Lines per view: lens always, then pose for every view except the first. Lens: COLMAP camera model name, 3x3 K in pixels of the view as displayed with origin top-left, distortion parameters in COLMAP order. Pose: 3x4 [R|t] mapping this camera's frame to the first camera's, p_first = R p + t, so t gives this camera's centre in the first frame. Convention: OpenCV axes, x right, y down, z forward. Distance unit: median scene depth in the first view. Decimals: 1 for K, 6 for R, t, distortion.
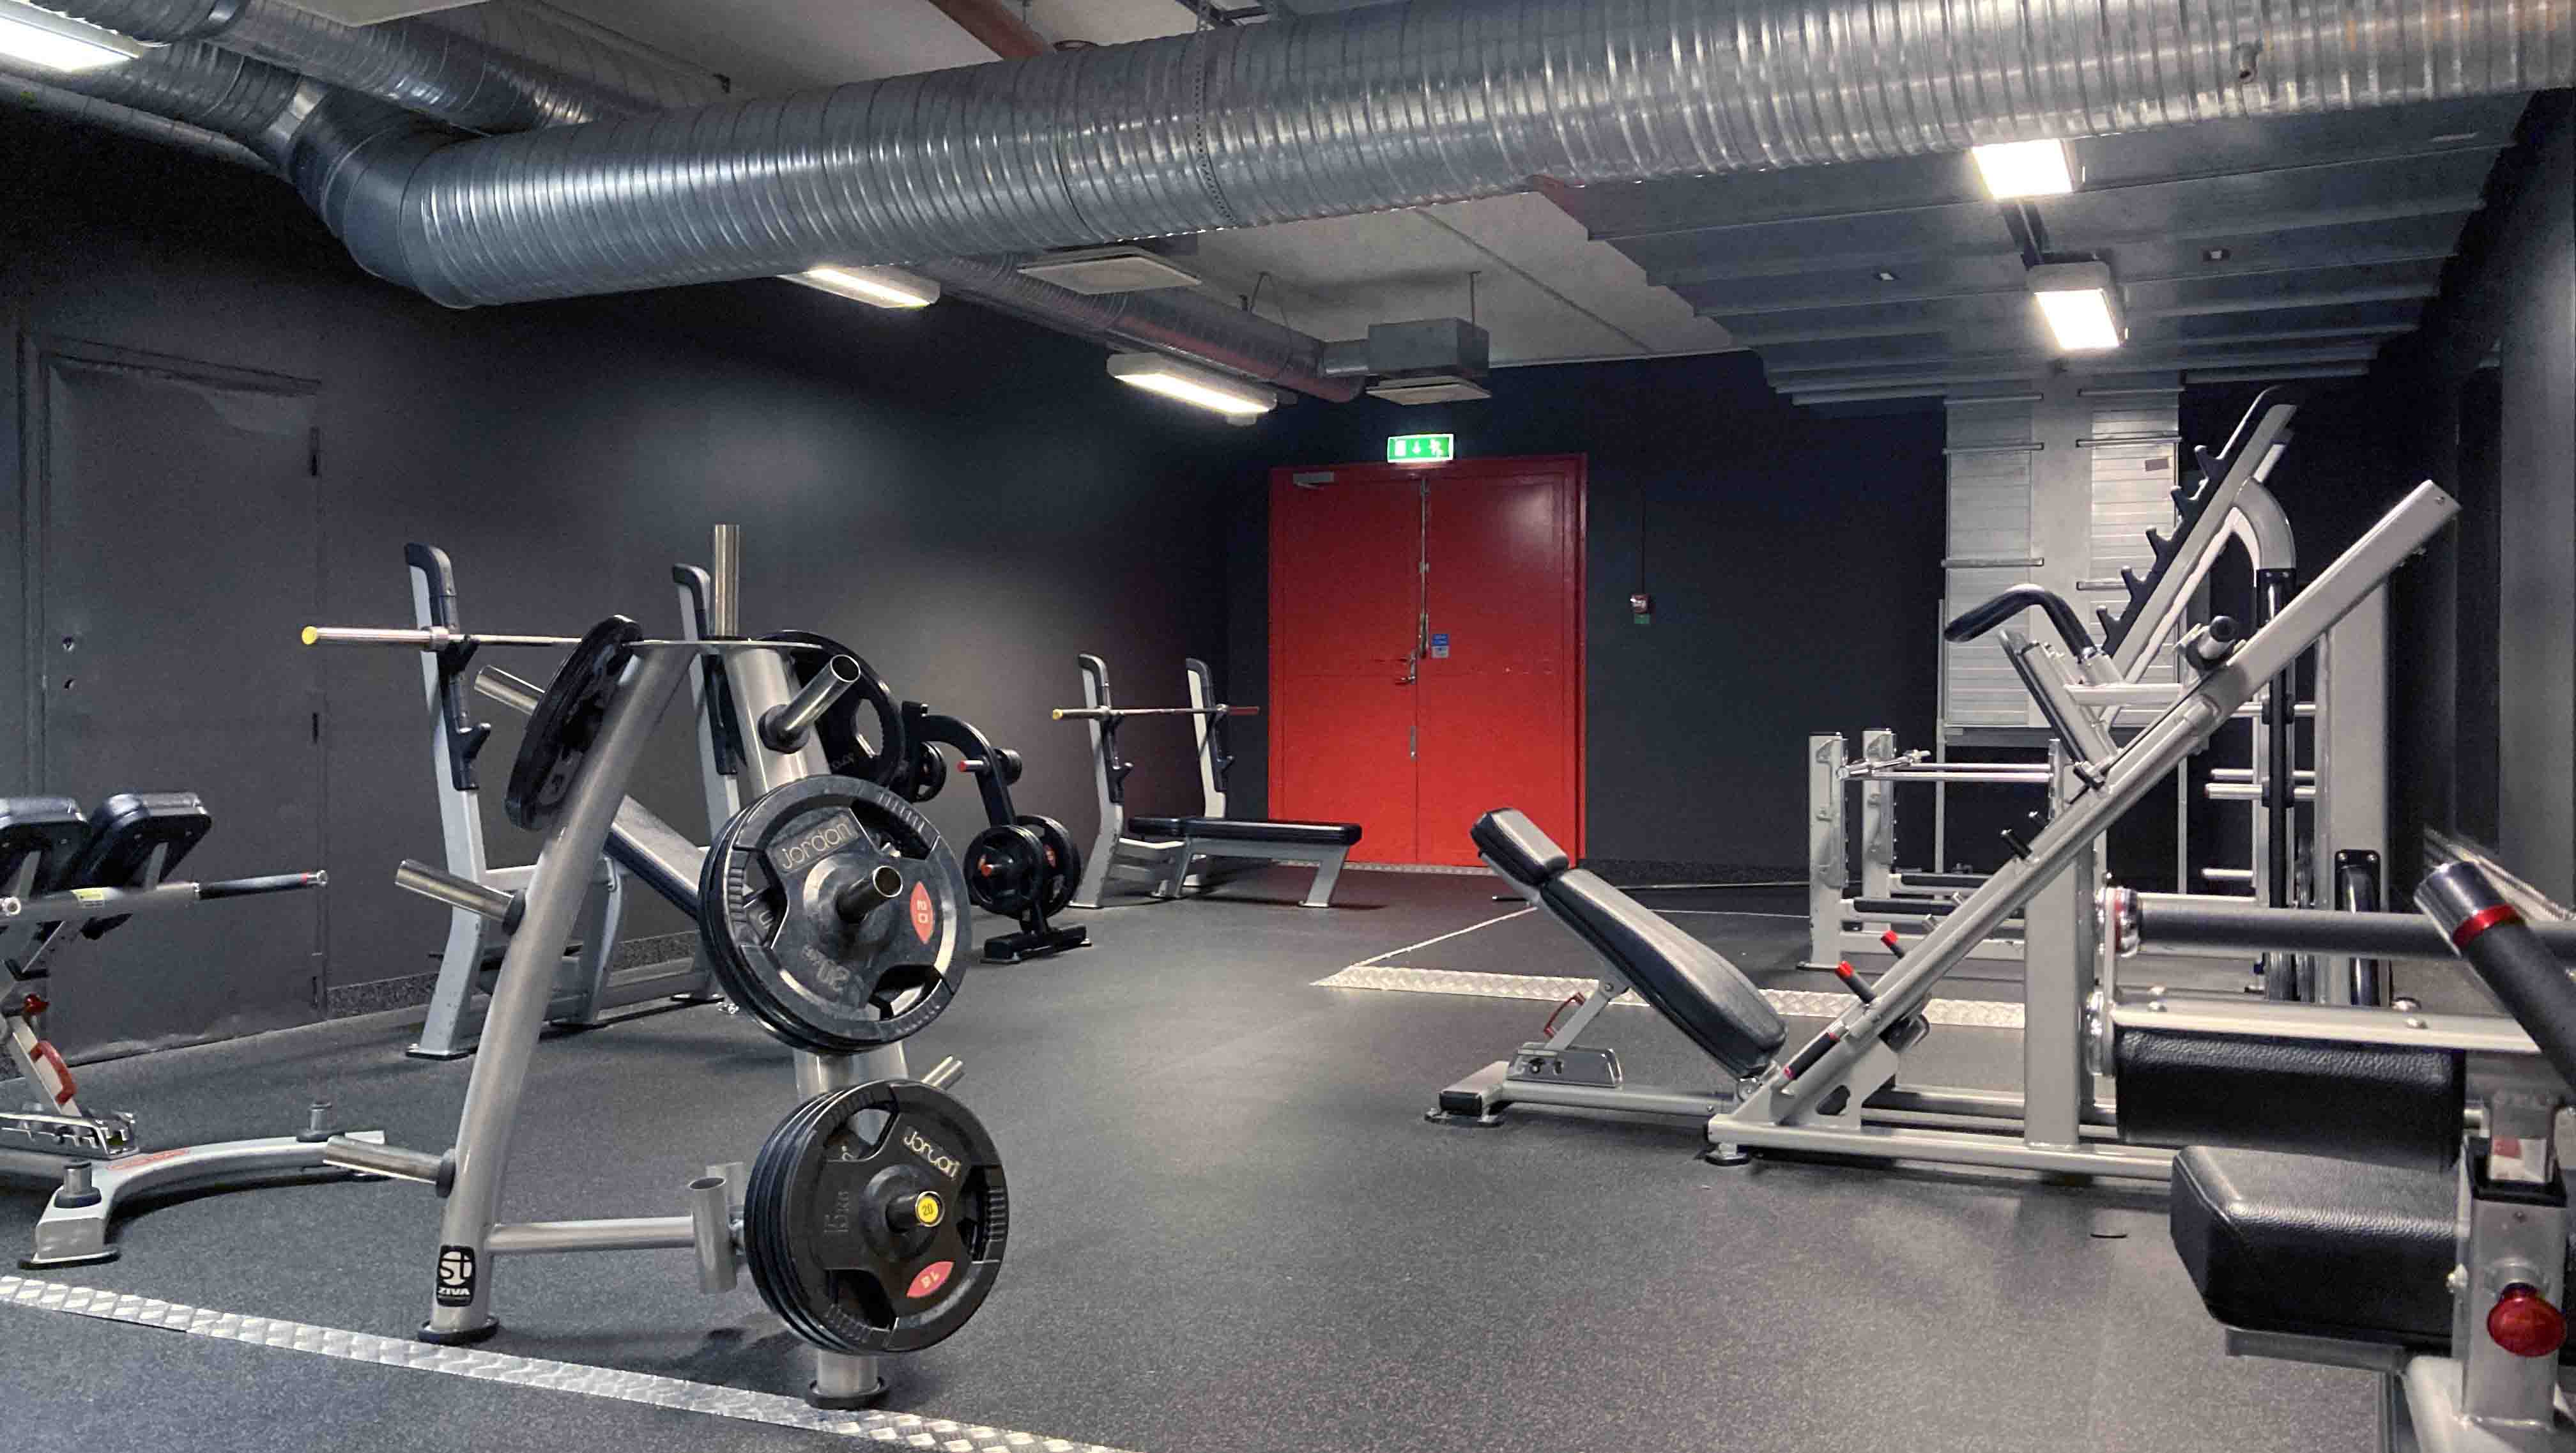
lens RADIAL K [[2085.1, 0, 1288.0], [0, 2085.1, 726.5], [0, 0, 1]] dist [0.137612, 0.002038]
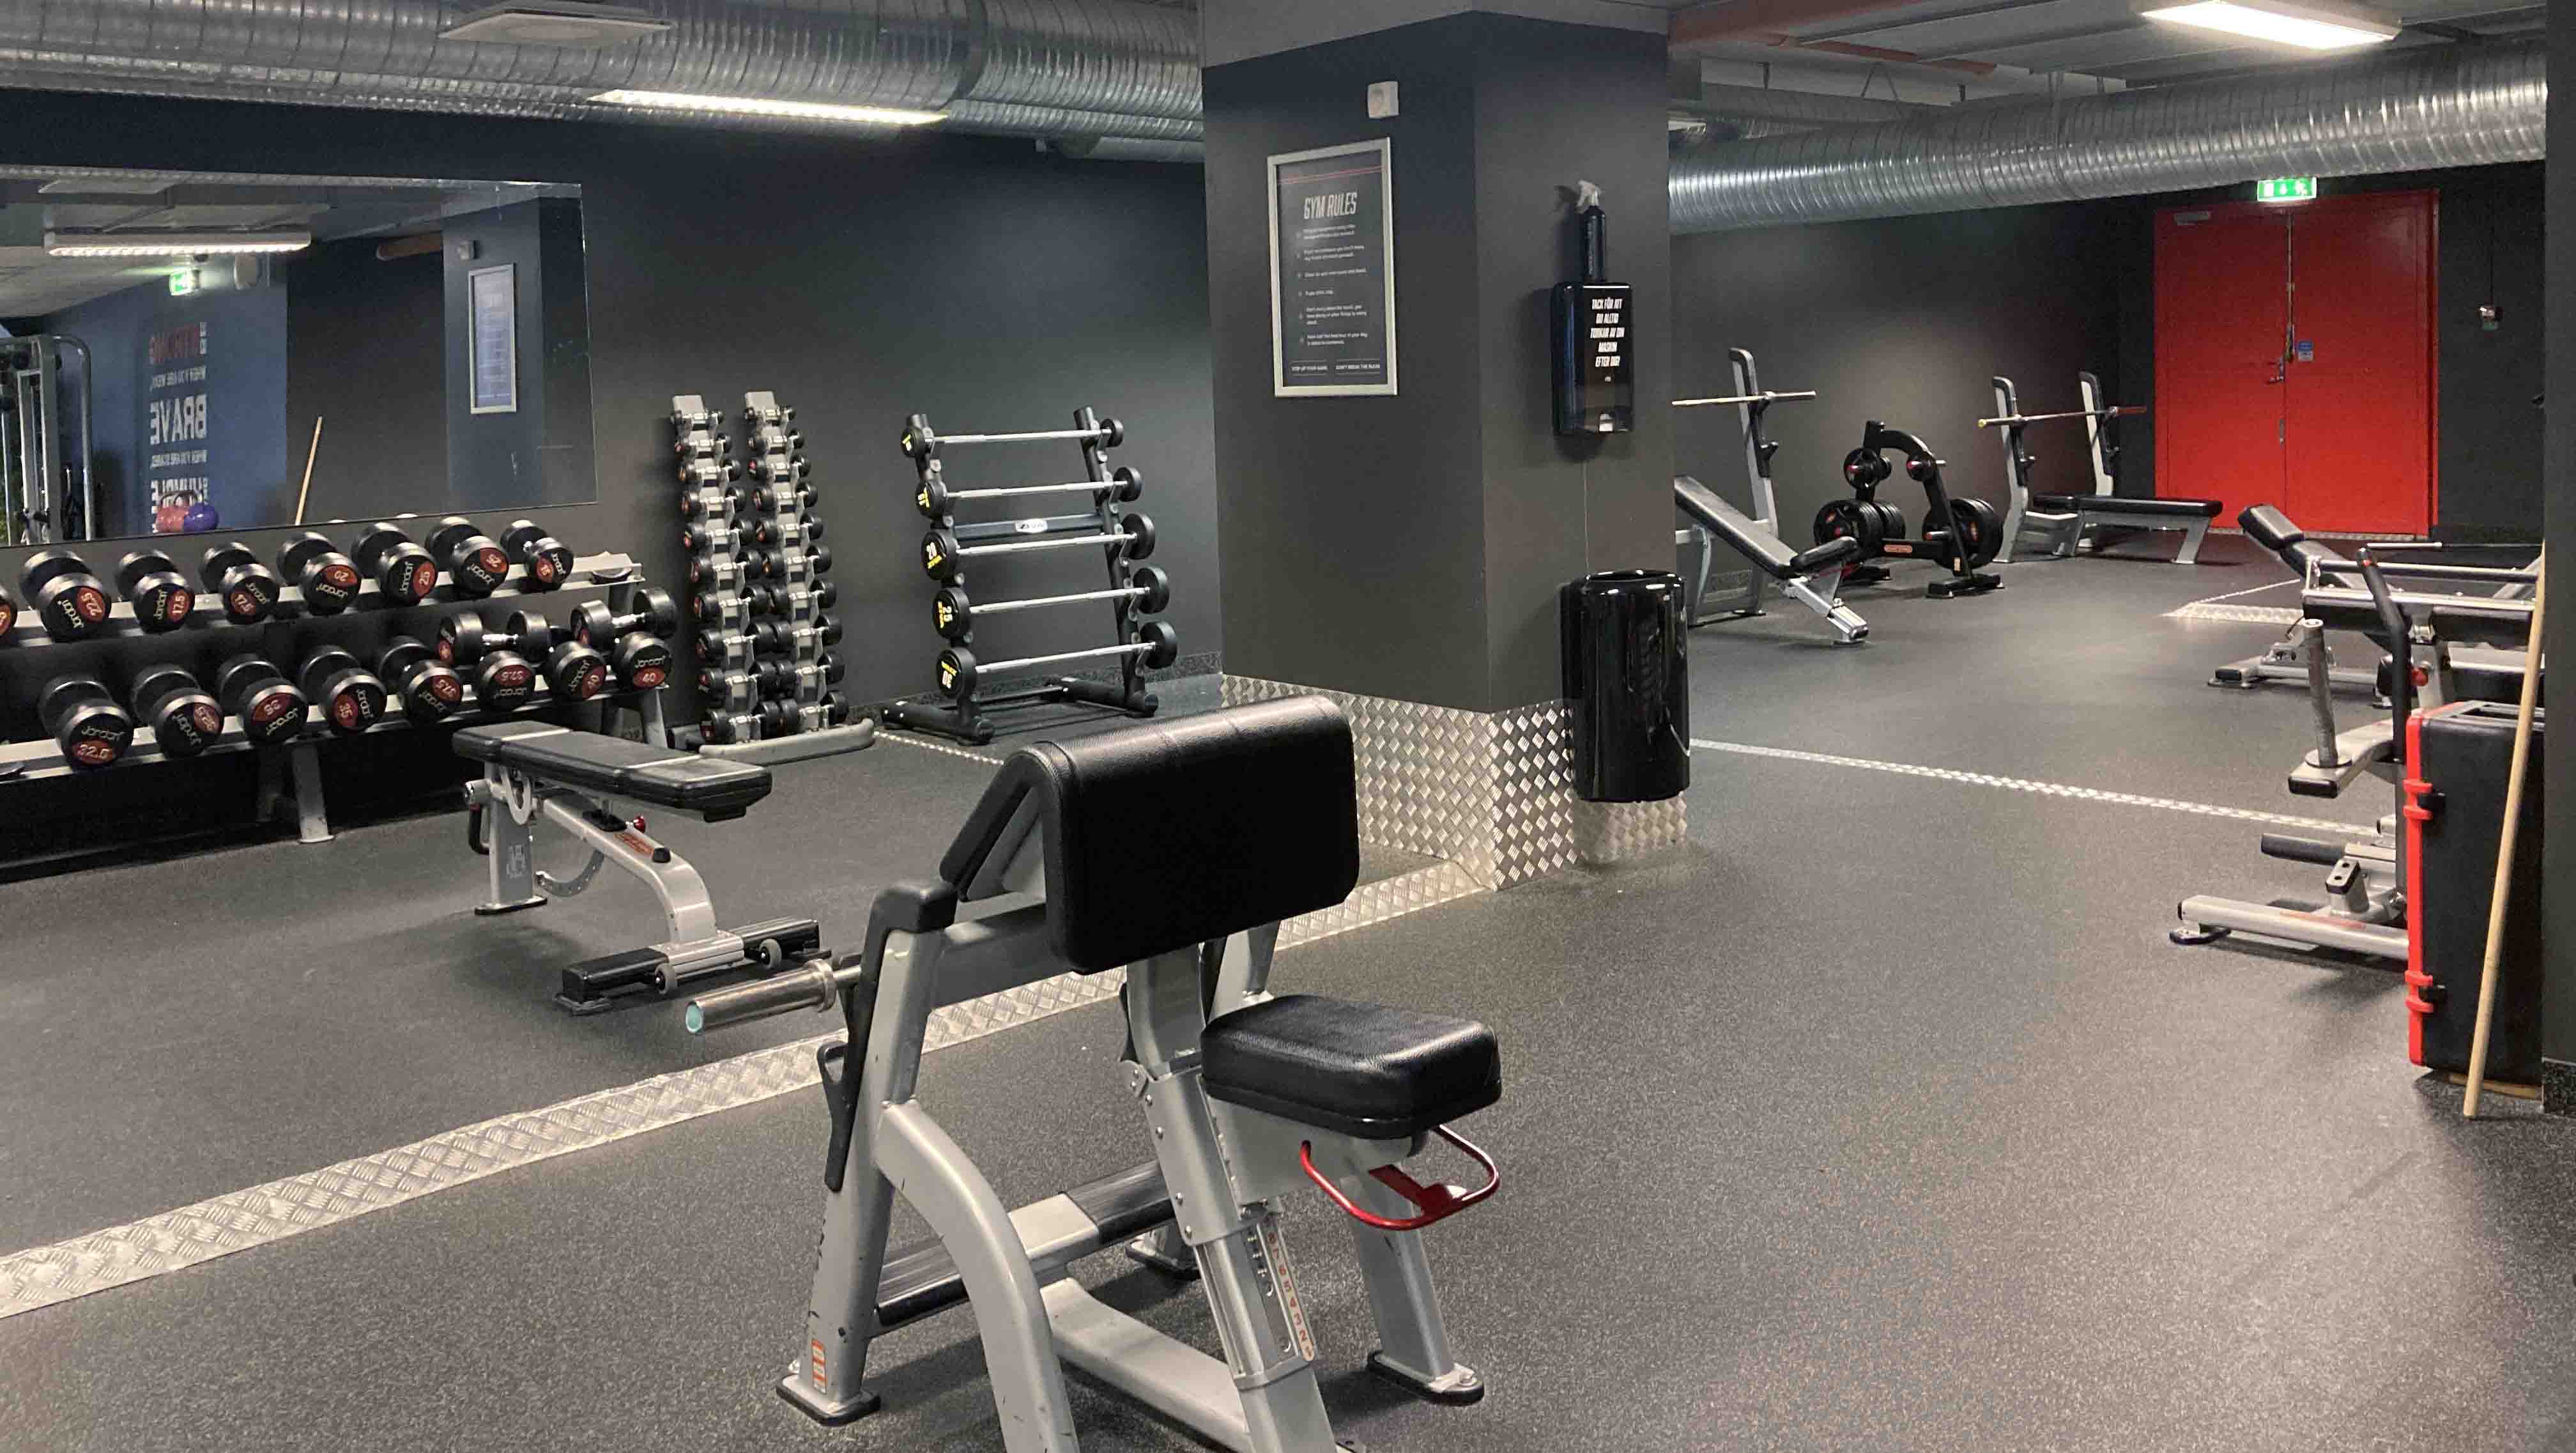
lens RADIAL K [[2067.2, 0, 1274.5], [0, 2067.2, 481.0], [0, 0, 1]] dist [0.005306, -0.000086]
pose [[0.906532, -0.008050, -0.422059, 0.044887], [0.027860, 0.998779, 0.040791, -0.035544], [0.421216, -0.048737, 0.905650, -0.429688]]
